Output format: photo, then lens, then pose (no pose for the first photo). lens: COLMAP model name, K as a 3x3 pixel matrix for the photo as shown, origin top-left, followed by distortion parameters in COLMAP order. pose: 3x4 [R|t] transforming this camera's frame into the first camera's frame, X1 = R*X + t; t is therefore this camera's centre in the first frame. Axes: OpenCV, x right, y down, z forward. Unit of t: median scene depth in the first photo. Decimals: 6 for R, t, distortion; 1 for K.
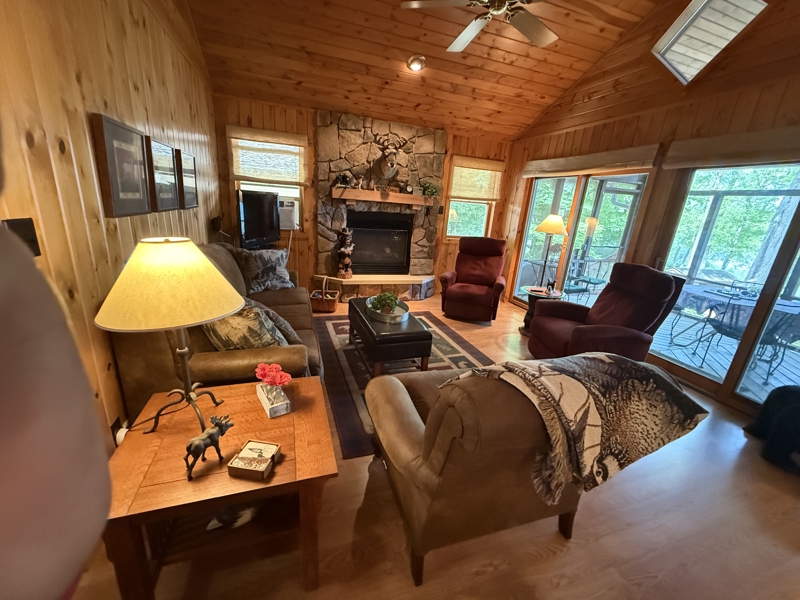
lens RADIAL K [[318.6, 0, 397.0], [0, 318.6, 300.8], [0, 0, 1]] dist [-0.000334, -0.000120]
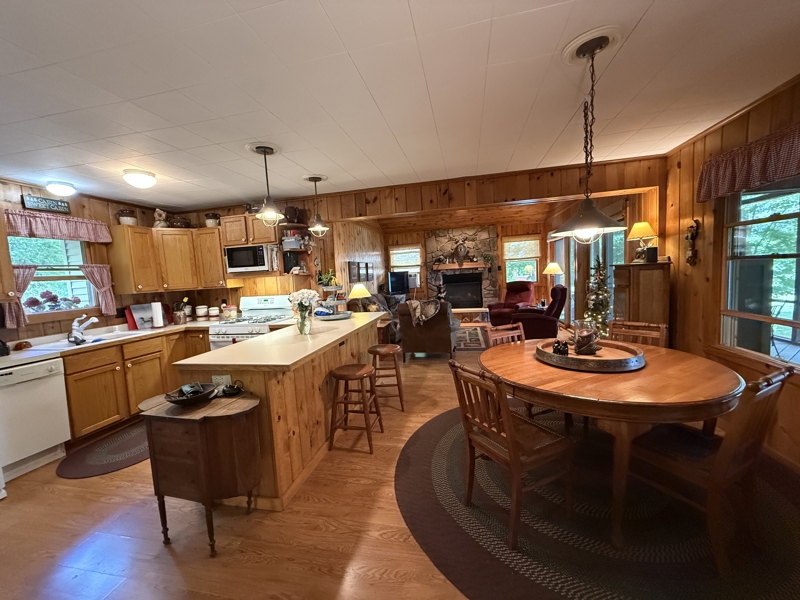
lens RADIAL K [[318.6, 0, 397.0], [0, 318.6, 300.8], [0, 0, 1]] dist [-0.000334, -0.000120]
pose [[0.850444, -0.076268, -0.520508, 0.598909], [-0.034378, 0.979263, -0.199655, 0.260754], [0.524942, 0.187690, 0.830186, -0.707184]]
